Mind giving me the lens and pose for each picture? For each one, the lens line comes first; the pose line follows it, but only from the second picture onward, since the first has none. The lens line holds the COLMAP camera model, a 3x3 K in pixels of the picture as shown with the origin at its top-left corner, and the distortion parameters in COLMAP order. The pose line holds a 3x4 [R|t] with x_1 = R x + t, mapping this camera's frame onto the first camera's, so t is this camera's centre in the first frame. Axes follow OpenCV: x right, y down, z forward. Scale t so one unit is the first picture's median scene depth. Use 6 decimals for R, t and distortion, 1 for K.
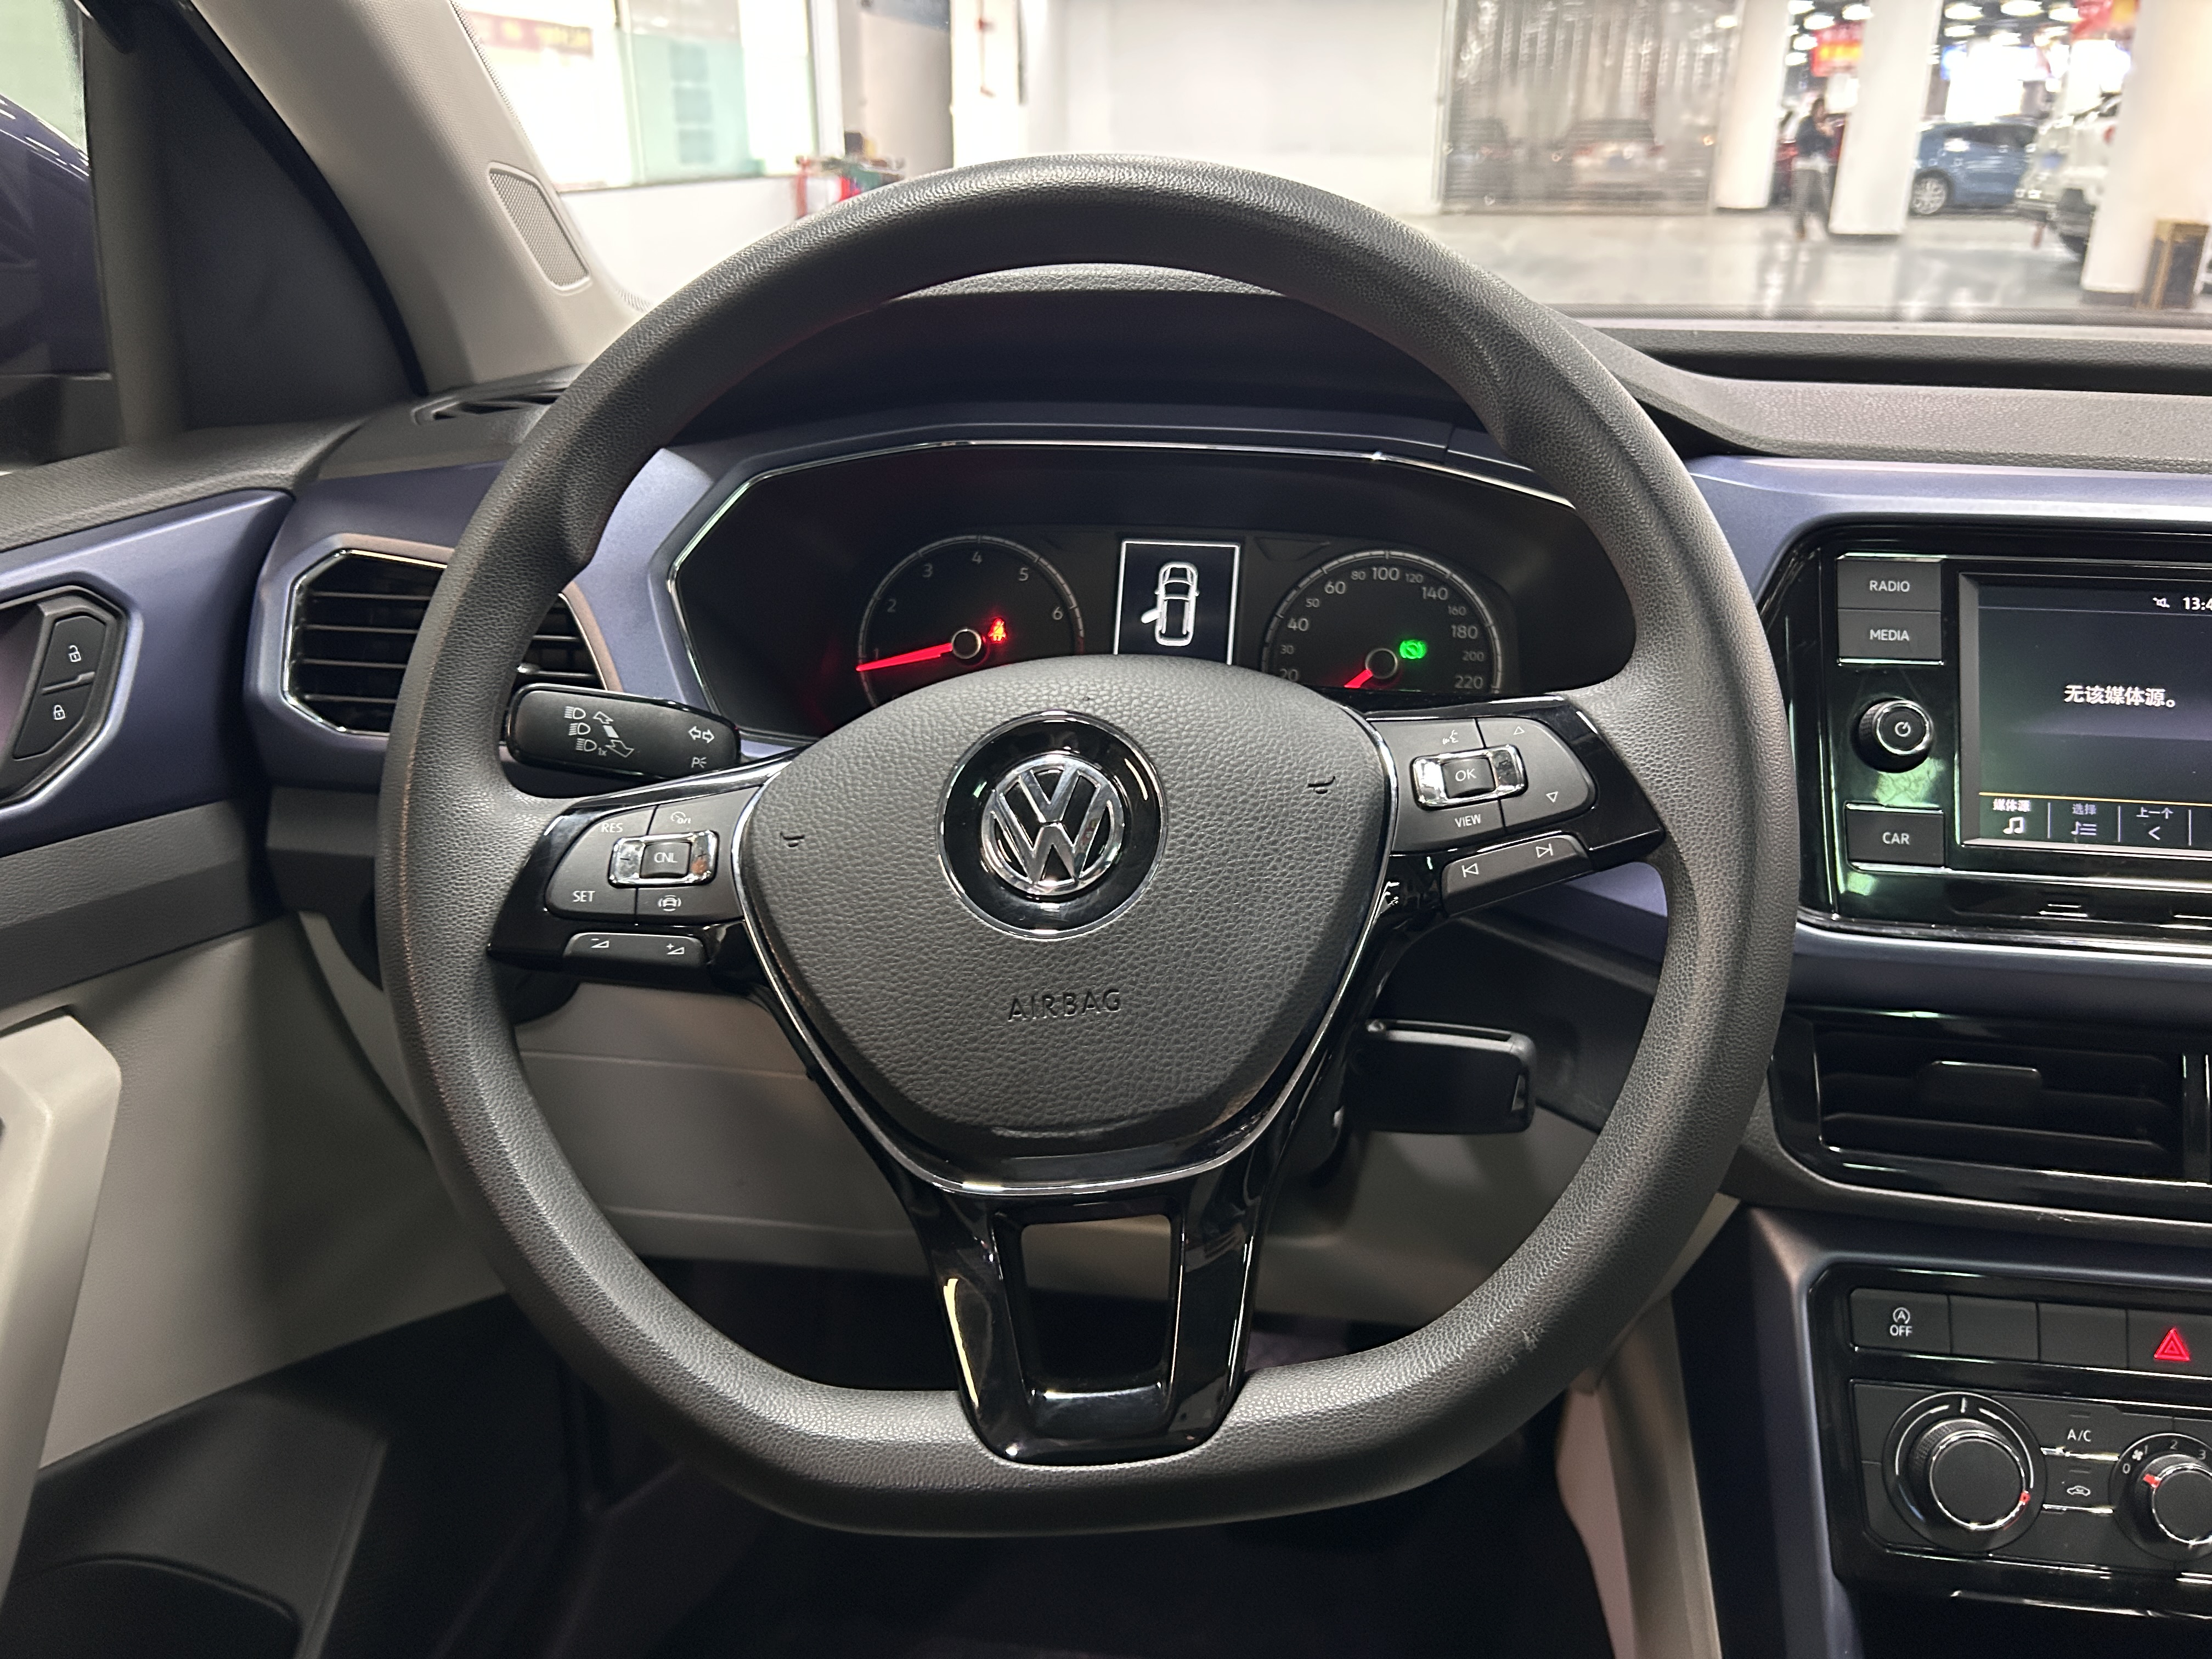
lens RADIAL K [[1691.6, 0, 1106.0], [0, 1691.6, 829.5], [0, 0, 1]] dist [0.041687, -0.059640]
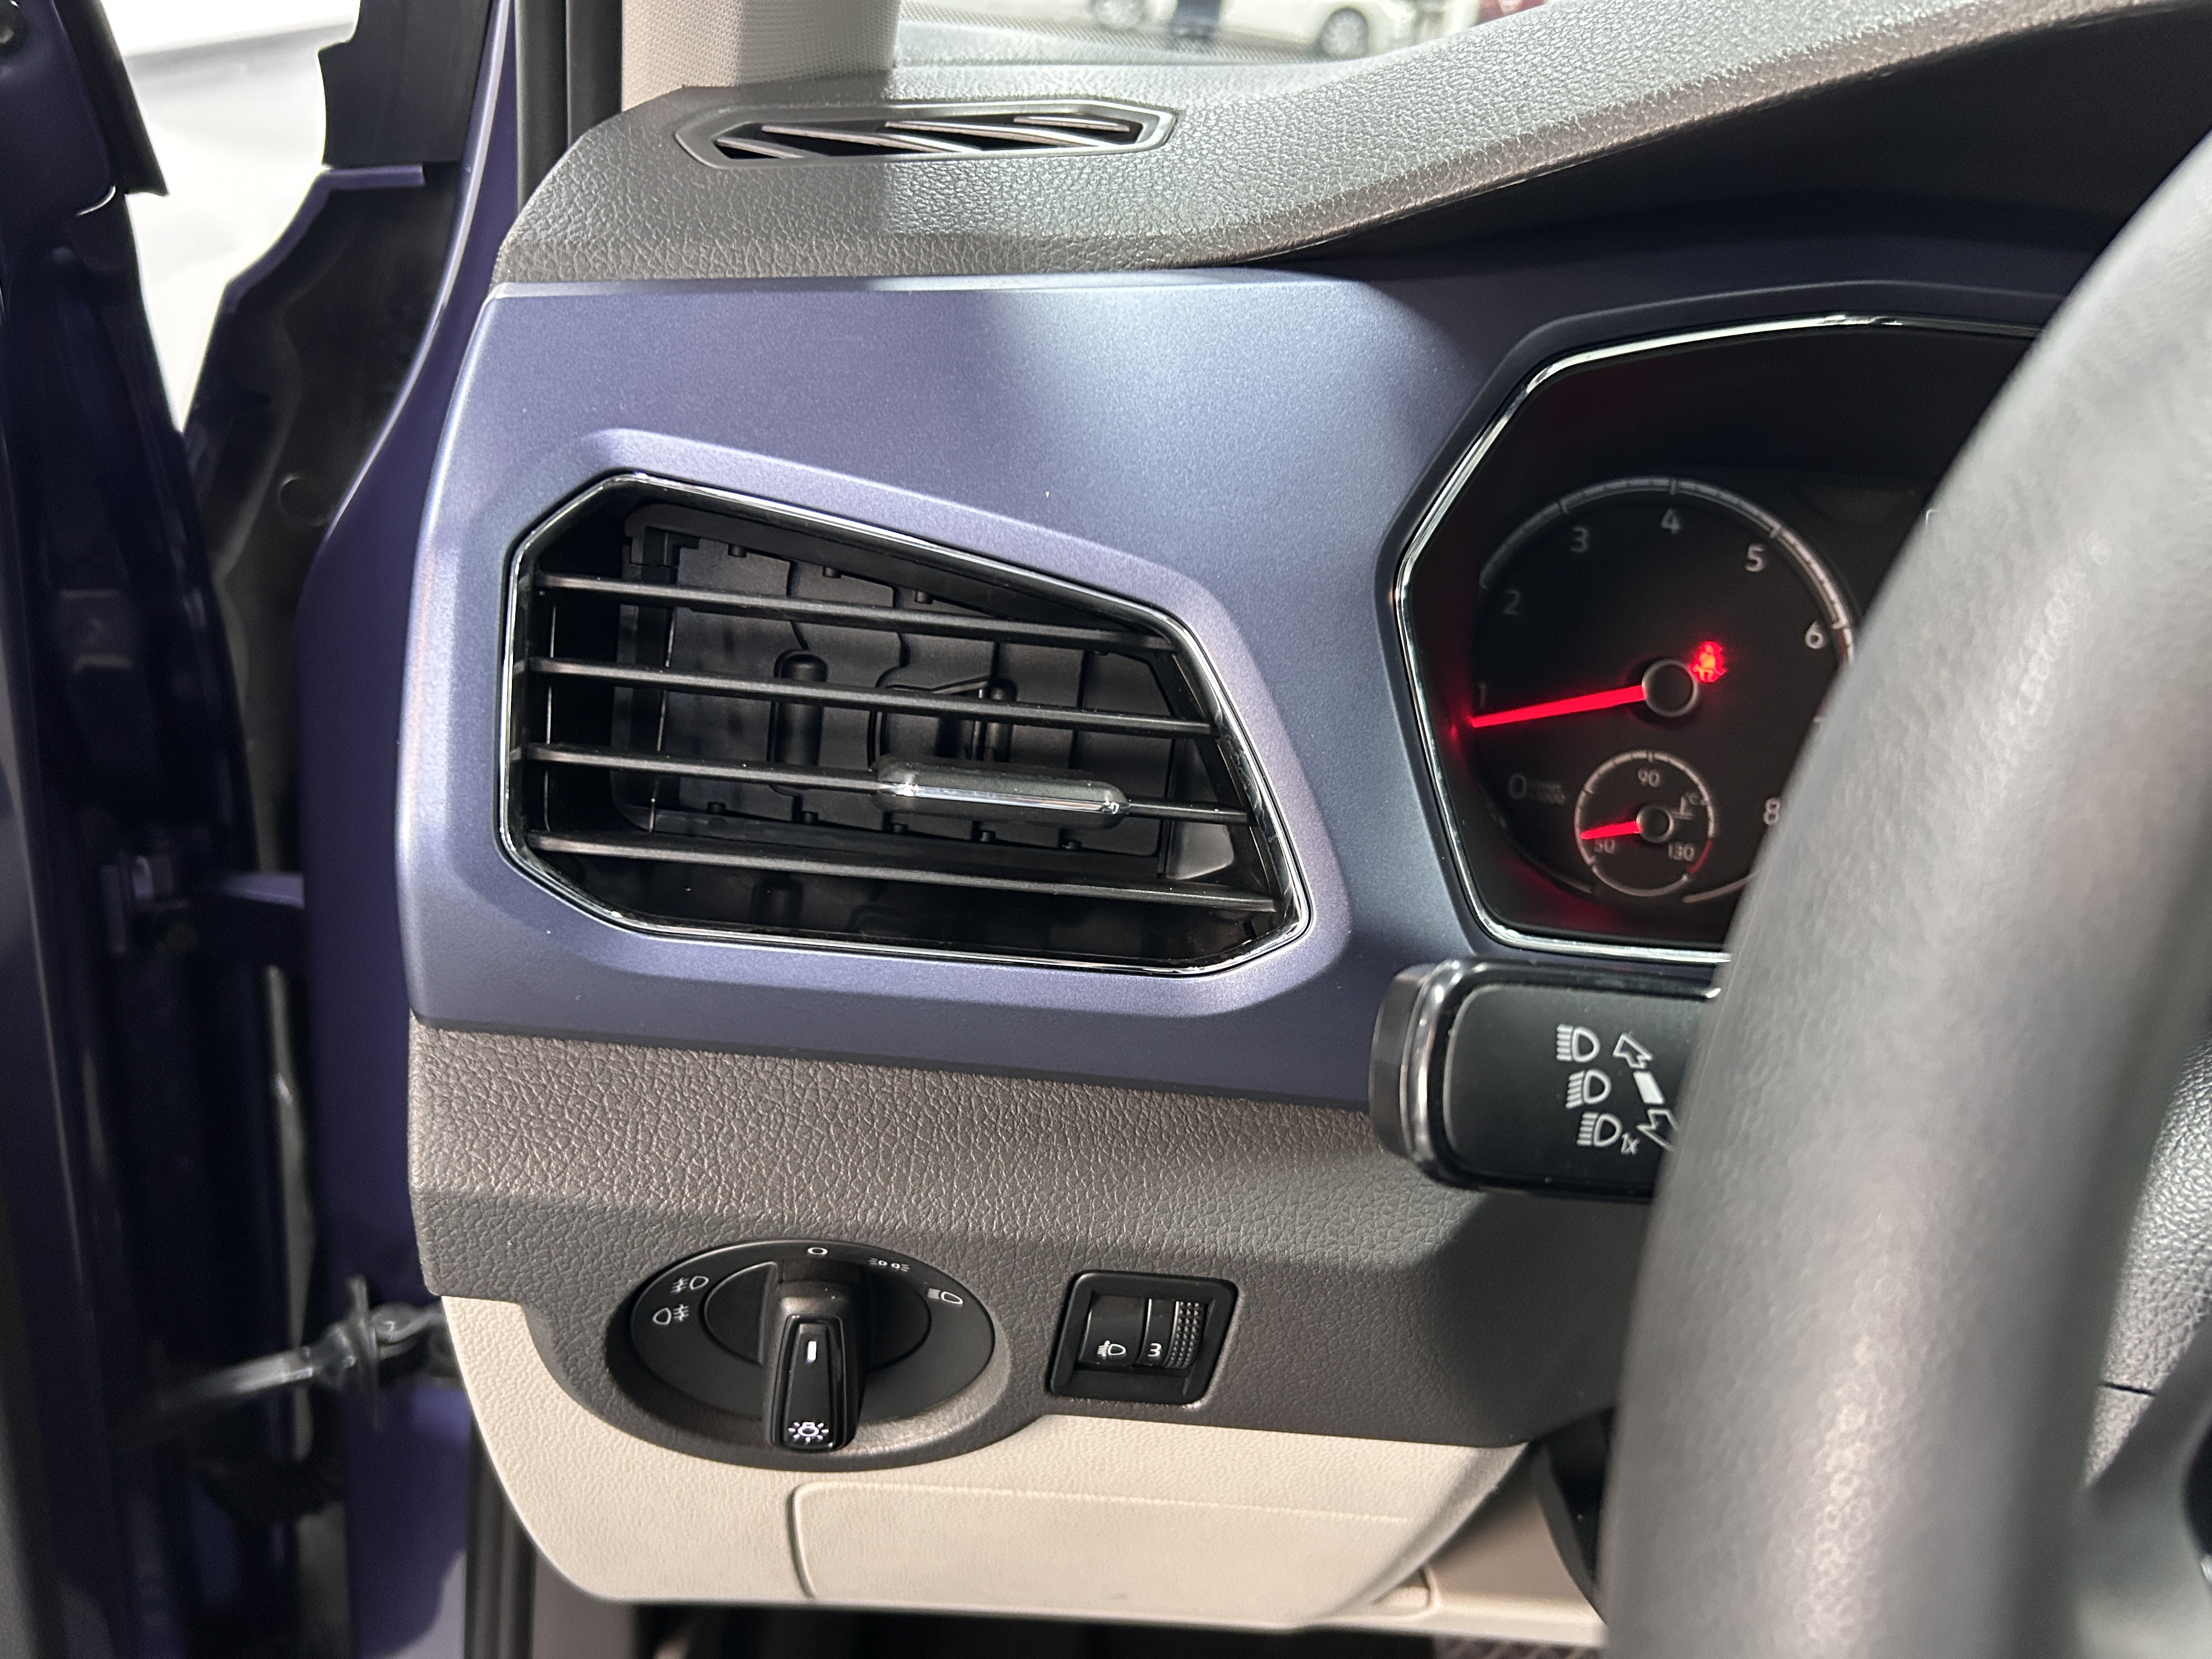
lens RADIAL K [[1691.6, 0, 1106.0], [0, 1691.6, 829.5], [0, 0, 1]] dist [0.041687, -0.059640]
pose [[0.979618, 0.024453, 0.199376, -0.461829], [-0.045044, 0.994027, 0.099407, -0.139118], [-0.195754, -0.106362, 0.974868, 0.632765]]
